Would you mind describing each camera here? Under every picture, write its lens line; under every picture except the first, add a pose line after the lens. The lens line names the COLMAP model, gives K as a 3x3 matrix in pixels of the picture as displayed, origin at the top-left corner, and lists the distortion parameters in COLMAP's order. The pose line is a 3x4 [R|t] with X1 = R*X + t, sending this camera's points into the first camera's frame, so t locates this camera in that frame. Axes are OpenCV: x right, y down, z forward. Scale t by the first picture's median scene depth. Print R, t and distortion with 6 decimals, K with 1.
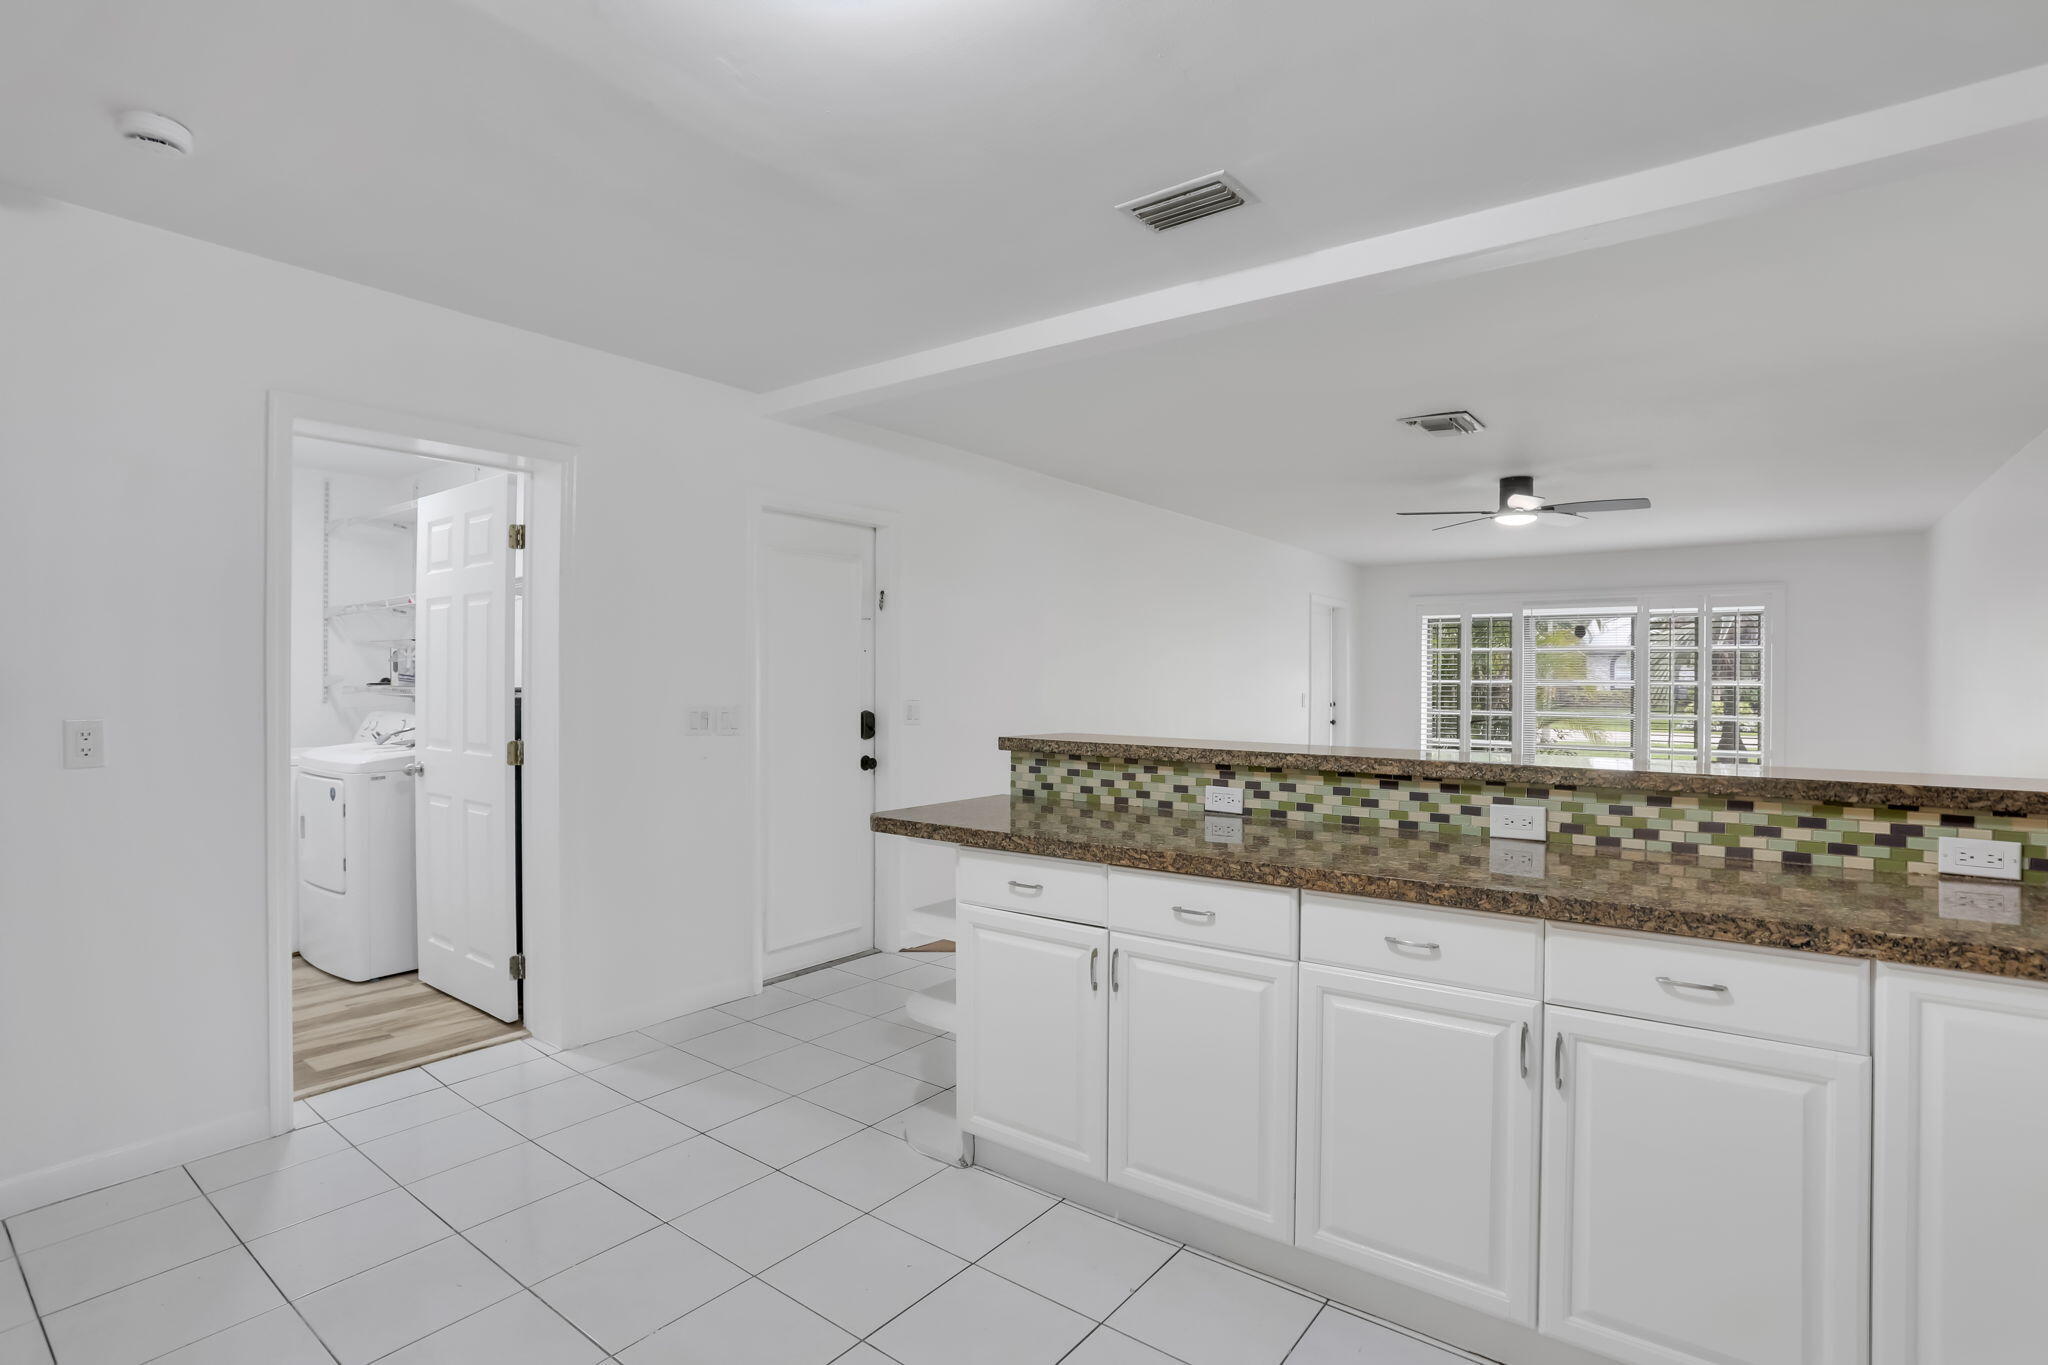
lens RADIAL K [[998.5, 0, 990.0], [0, 998.5, 679.1], [0, 0, 1]] dist [-0.028570, -0.000049]
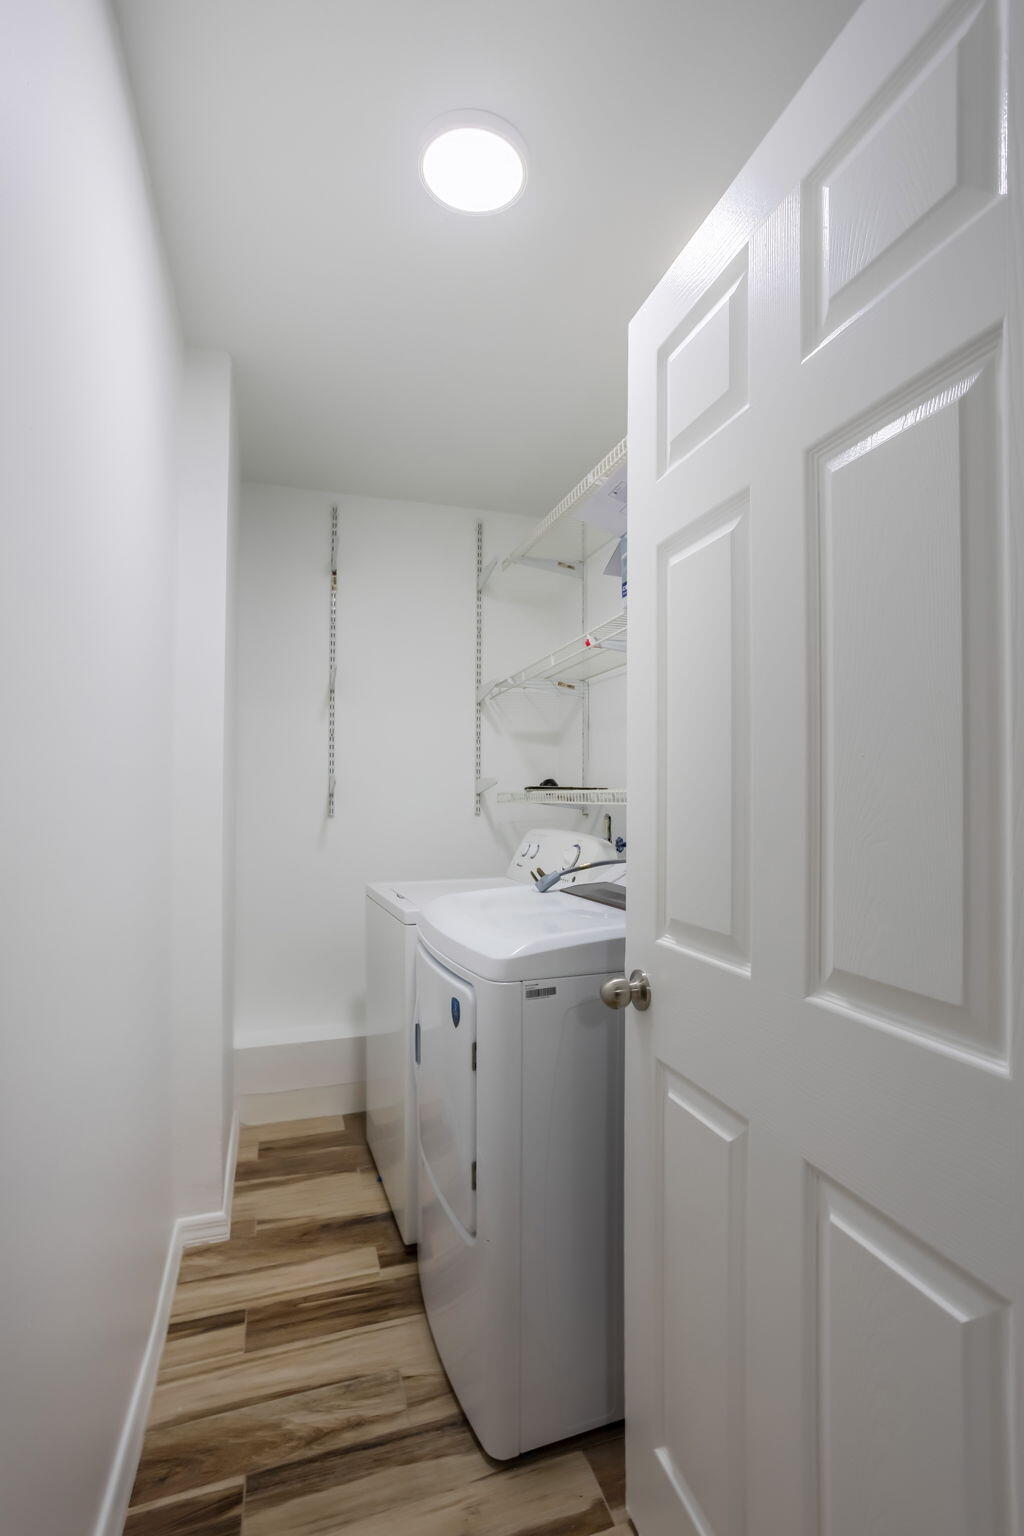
lens RADIAL K [[745.5, 0, 515.1], [0, 745.5, 788.2], [0, 0, 1]] dist [-0.003455, -0.000231]
pose [[0.834914, -0.006561, -0.550342, -0.341717], [-0.003428, 0.999848, -0.017120, 0.013346], [0.550370, 0.016180, 0.834764, 0.547253]]
